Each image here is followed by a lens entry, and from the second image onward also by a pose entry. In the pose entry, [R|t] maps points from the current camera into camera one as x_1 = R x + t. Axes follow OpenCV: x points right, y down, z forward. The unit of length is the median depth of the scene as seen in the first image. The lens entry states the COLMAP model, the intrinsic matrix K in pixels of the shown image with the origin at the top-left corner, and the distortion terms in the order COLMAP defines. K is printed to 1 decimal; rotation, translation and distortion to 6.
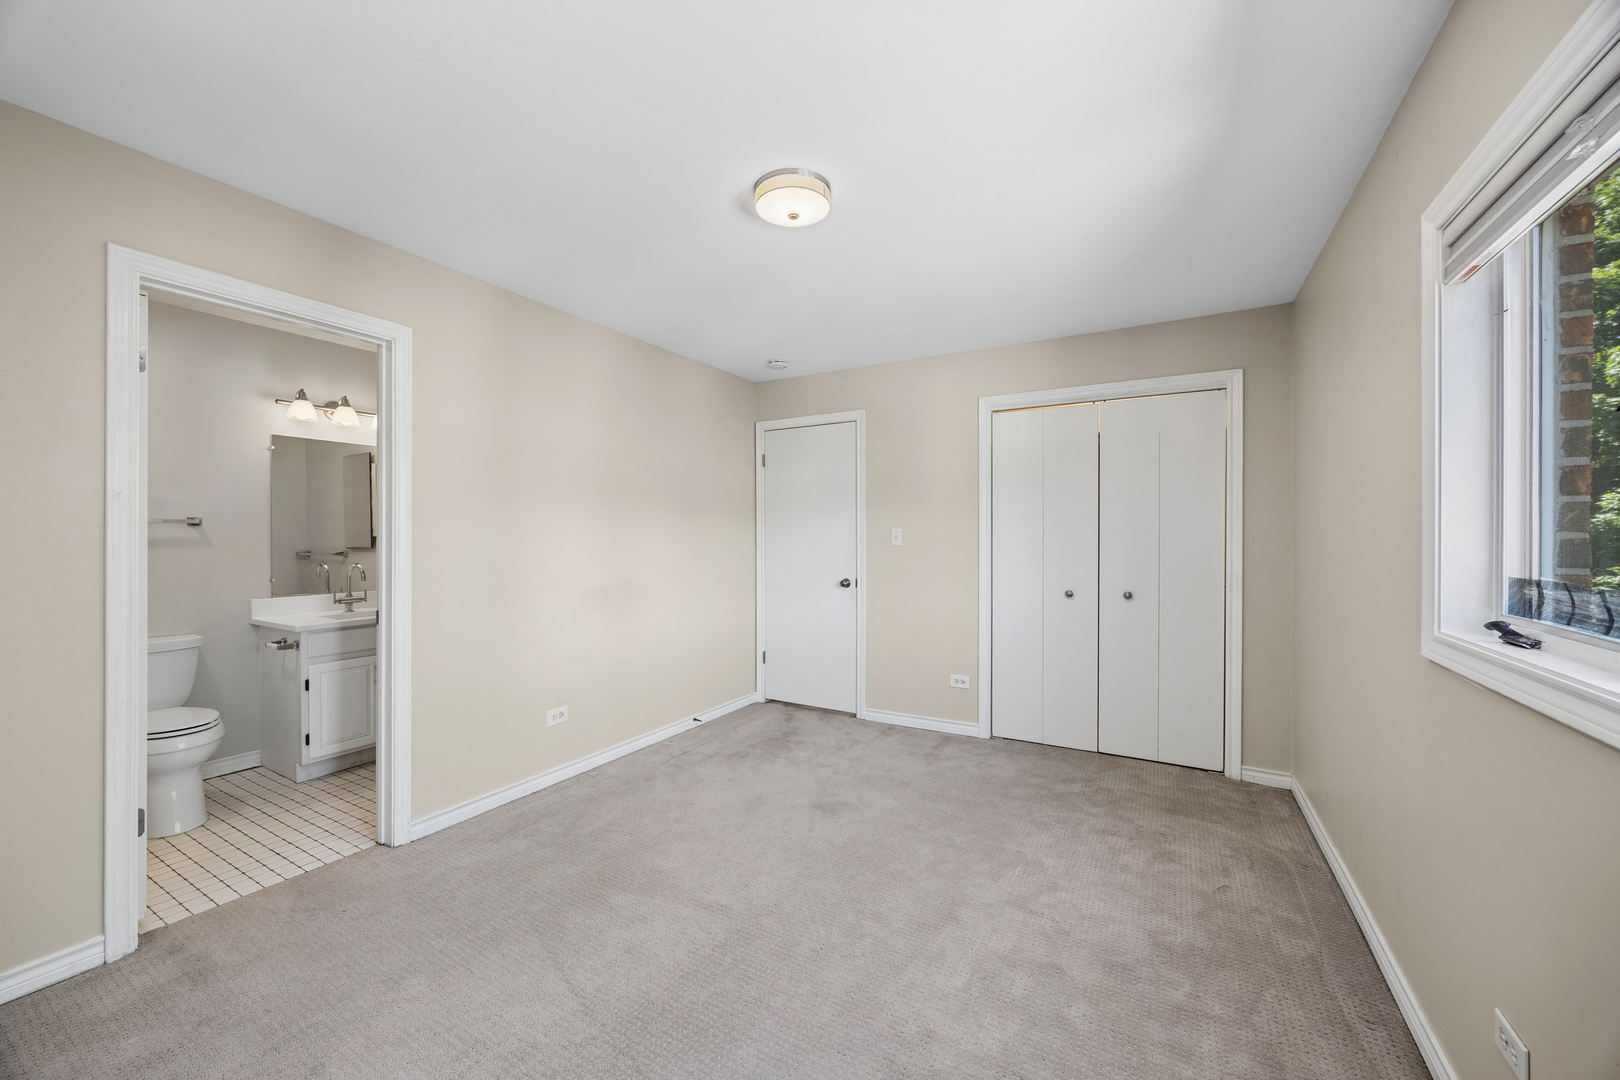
lens RADIAL K [[625.3, 0, 810.1], [0, 625.3, 540.9], [0, 0, 1]] dist [0.001463, -0.000050]
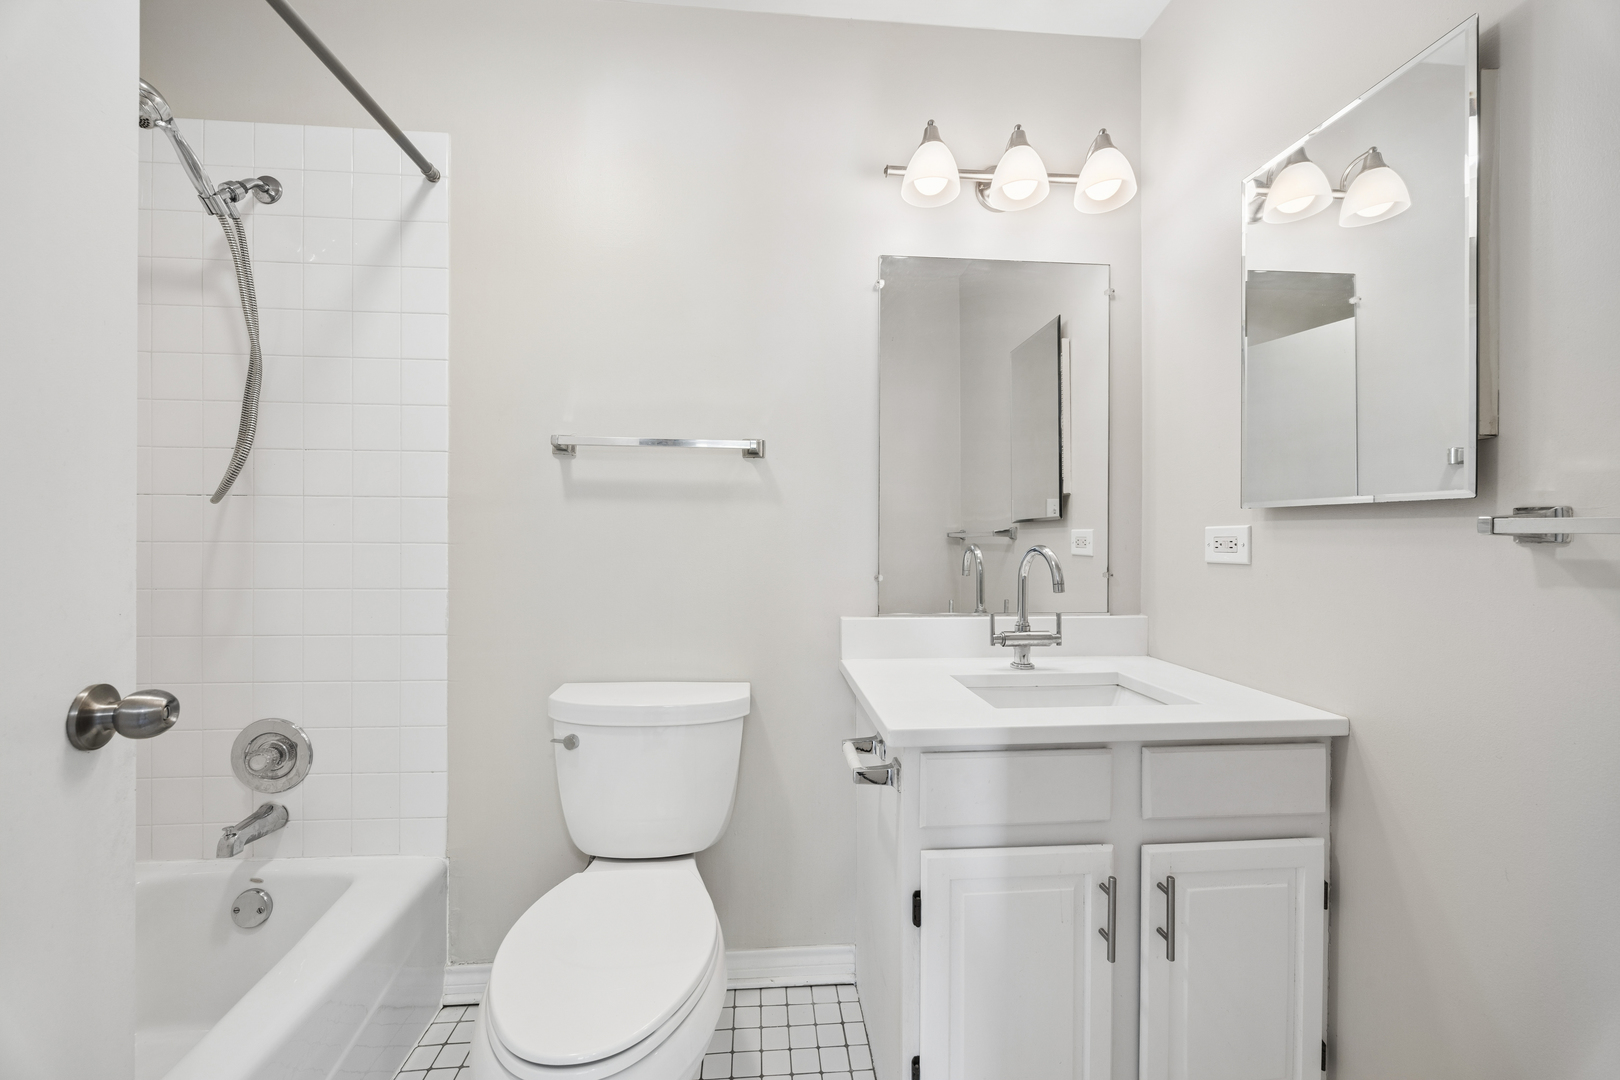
lens RADIAL K [[625.3, 0, 808.9], [0, 625.3, 540.6], [0, 0, 1]] dist [0.001463, -0.000050]
pose [[0.585930, 0.005505, -0.810343, -0.502850], [-0.009907, 0.999951, -0.000371, 0.035137], [0.810301, 0.008245, 0.585956, 0.667576]]
